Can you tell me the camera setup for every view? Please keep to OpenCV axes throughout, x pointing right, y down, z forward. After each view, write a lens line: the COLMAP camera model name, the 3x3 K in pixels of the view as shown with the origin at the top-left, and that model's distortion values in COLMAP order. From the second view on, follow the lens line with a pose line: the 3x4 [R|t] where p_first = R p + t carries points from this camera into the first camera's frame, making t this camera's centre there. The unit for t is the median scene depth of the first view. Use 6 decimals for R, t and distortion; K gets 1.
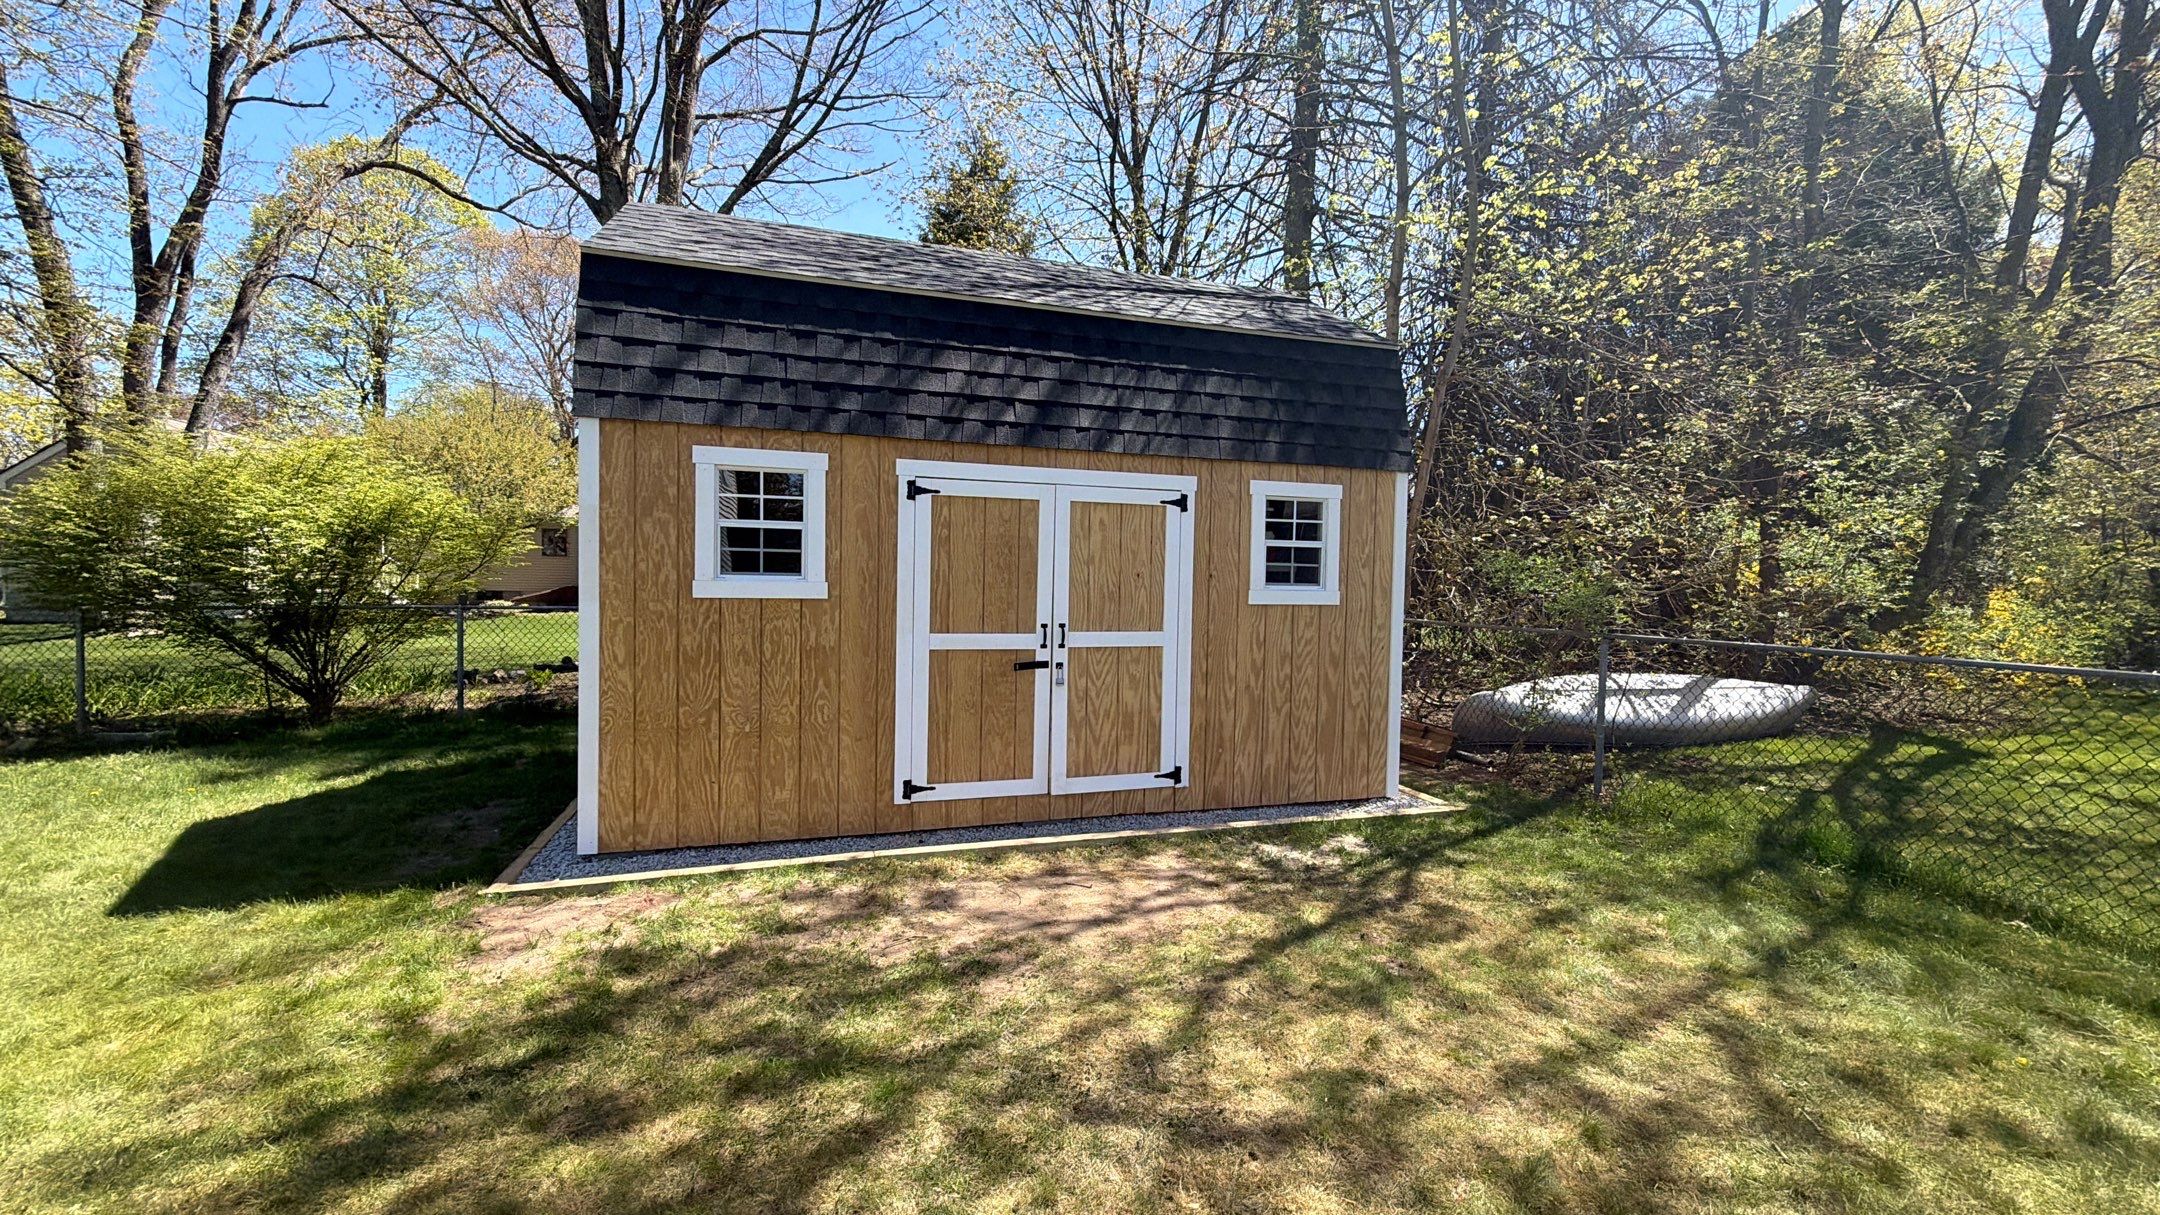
lens RADIAL K [[880.0, 0, 1080.0], [0, 880.0, 607.5], [0, 0, 1]] dist [0.000171, 0.000076]
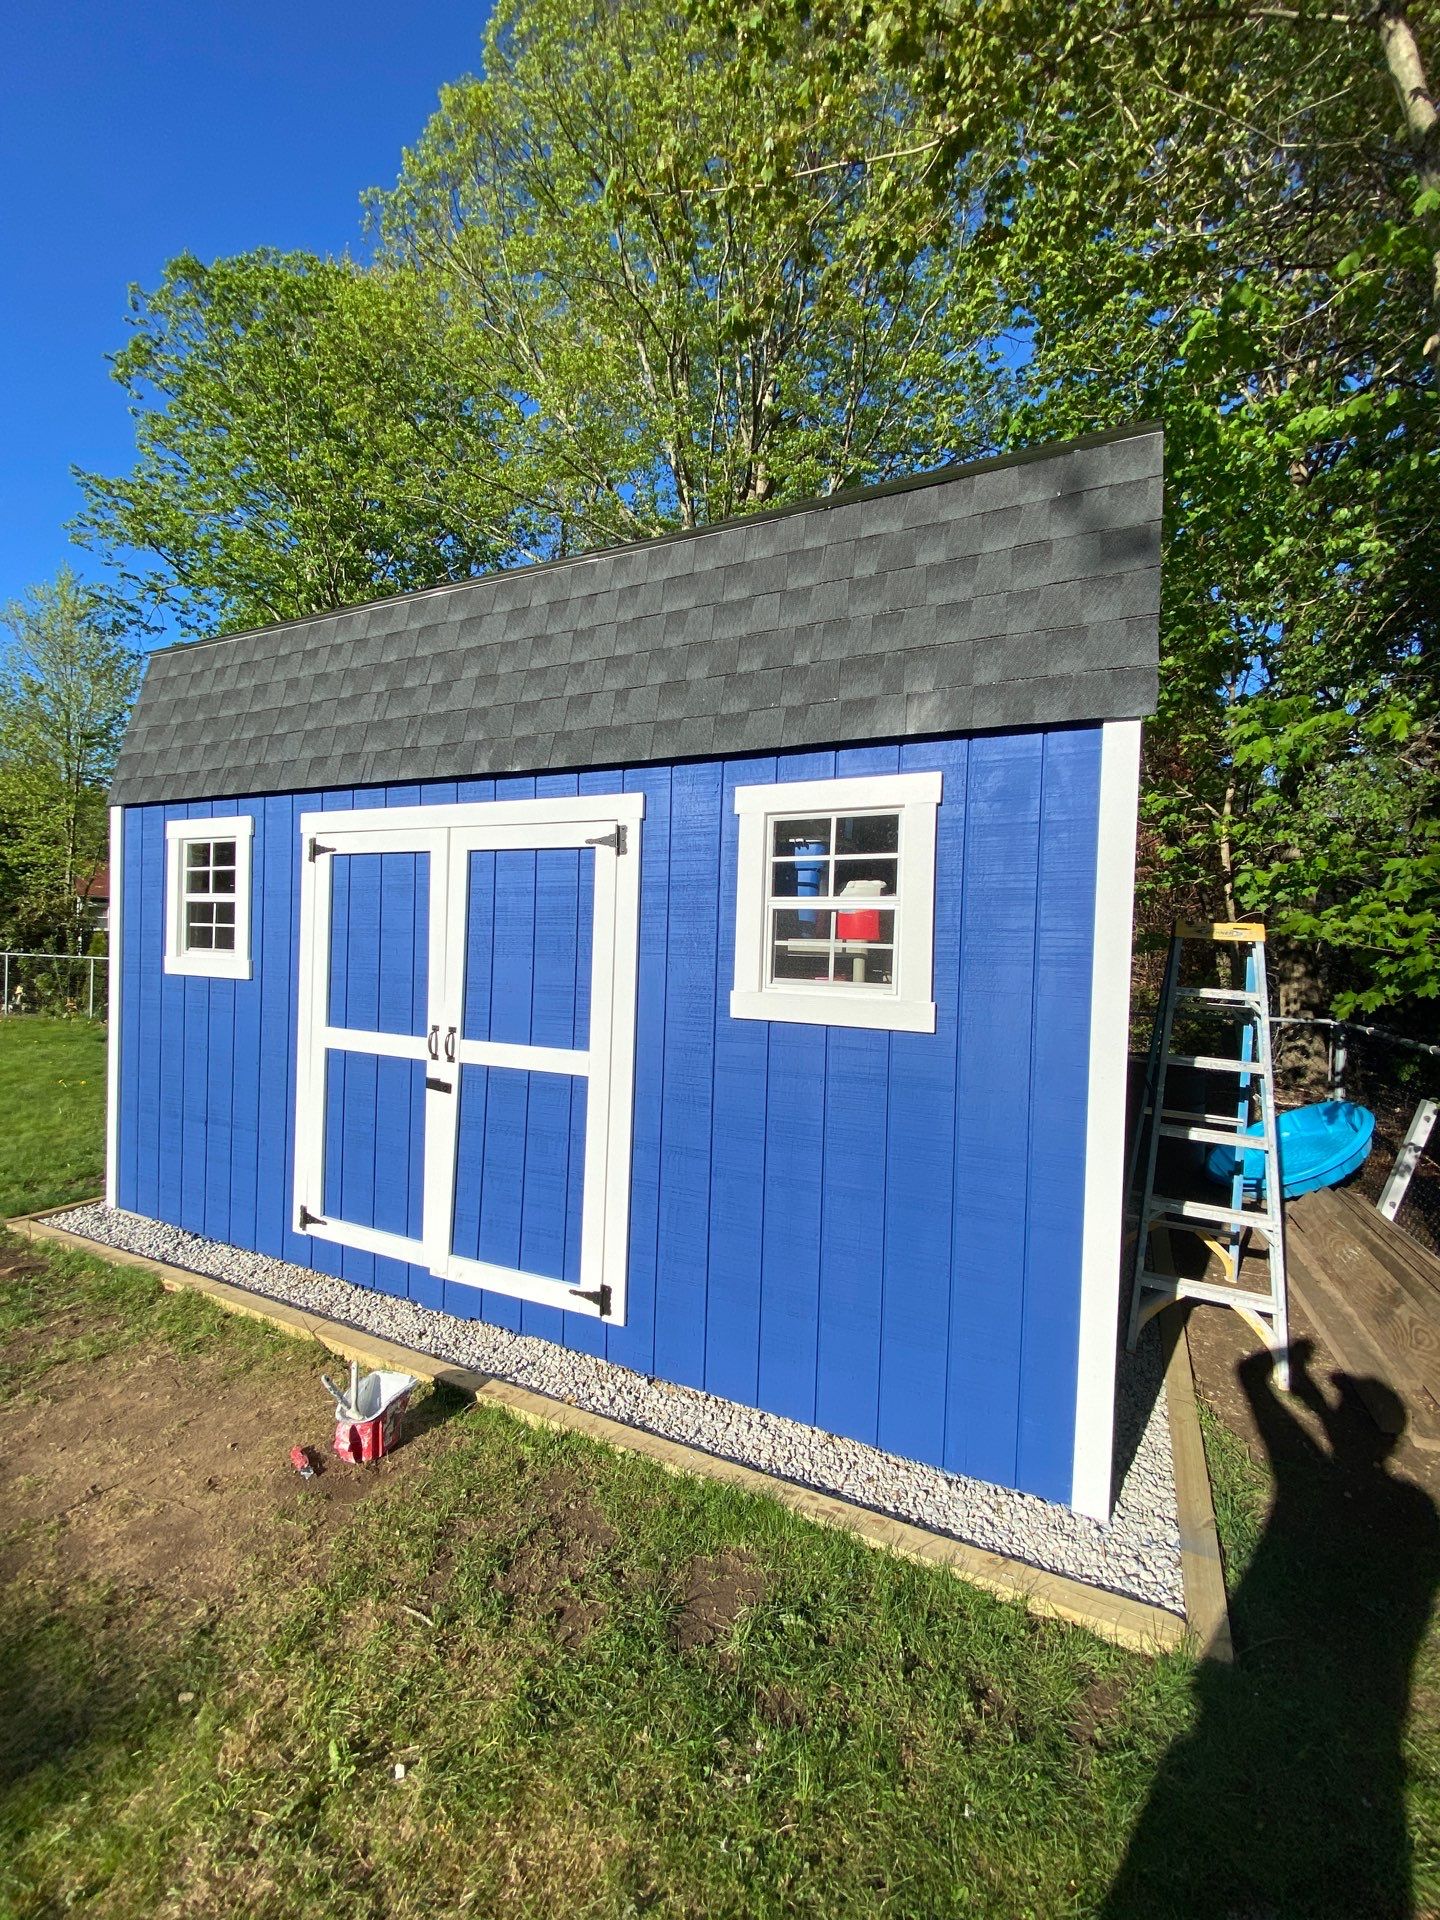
lens RADIAL K [[783.9, 0, 710.5], [0, 783.9, 951.9], [0, 0, 1]] dist [0.057431, -0.046349]
pose [[0.710412, 0.011598, -0.703691, 0.558897], [-0.041249, 0.998832, -0.025181, -0.033453], [0.702576, 0.046916, 0.710060, 0.697071]]
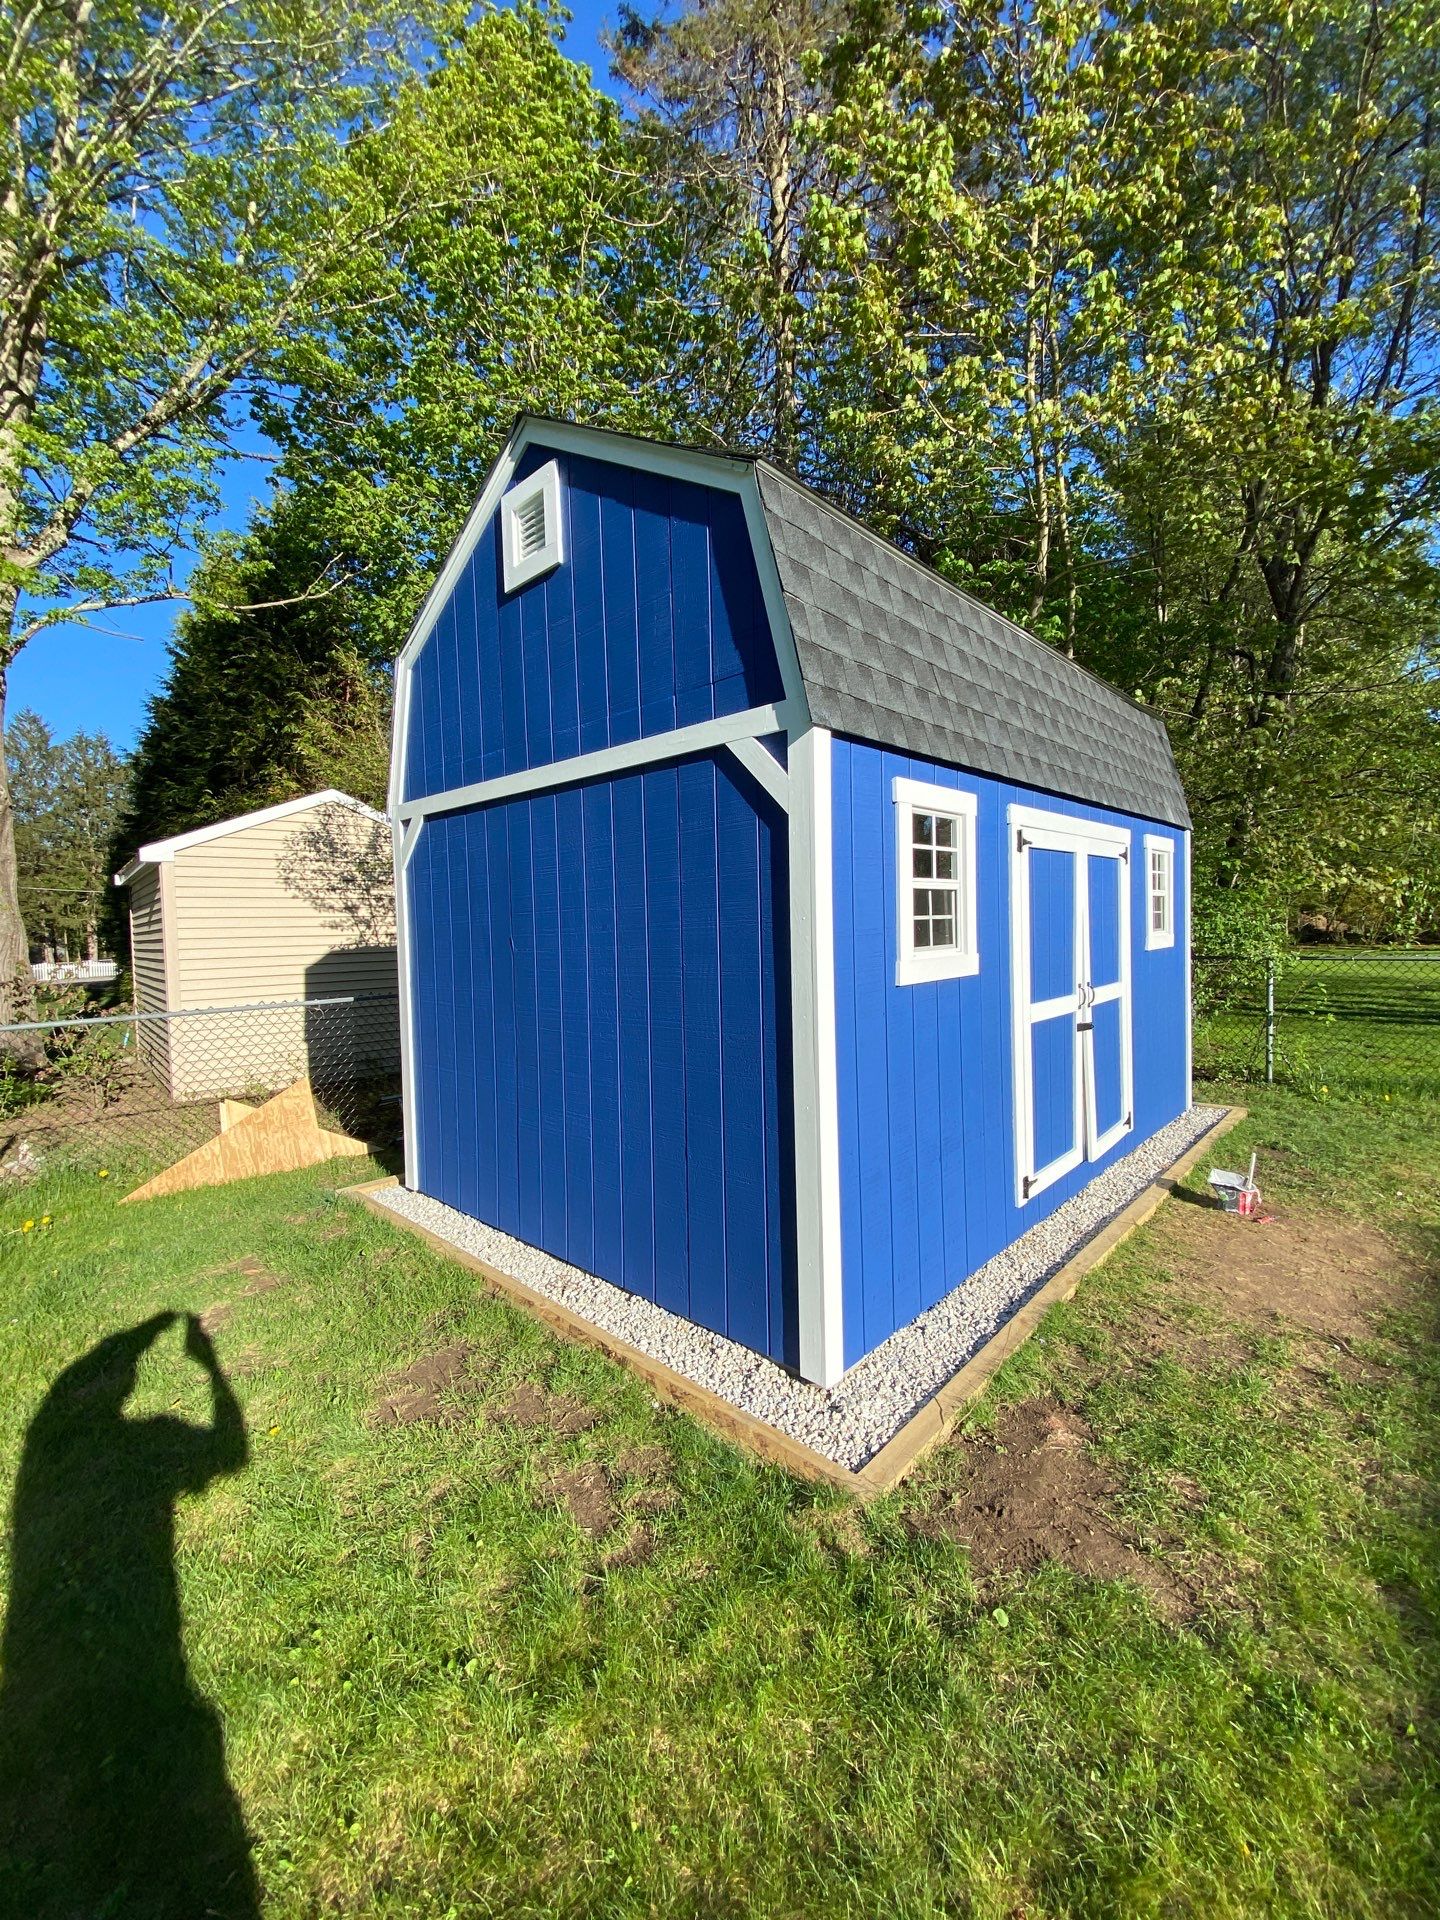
lens RADIAL K [[783.9, 0, 710.5], [0, 783.9, 951.9], [0, 0, 1]] dist [0.057431, -0.046349]
pose [[0.872847, -0.060121, 0.484276, -0.790493], [0.062790, 0.997969, 0.010722, -0.049100], [-0.483937, 0.021049, 0.874850, 0.442453]]
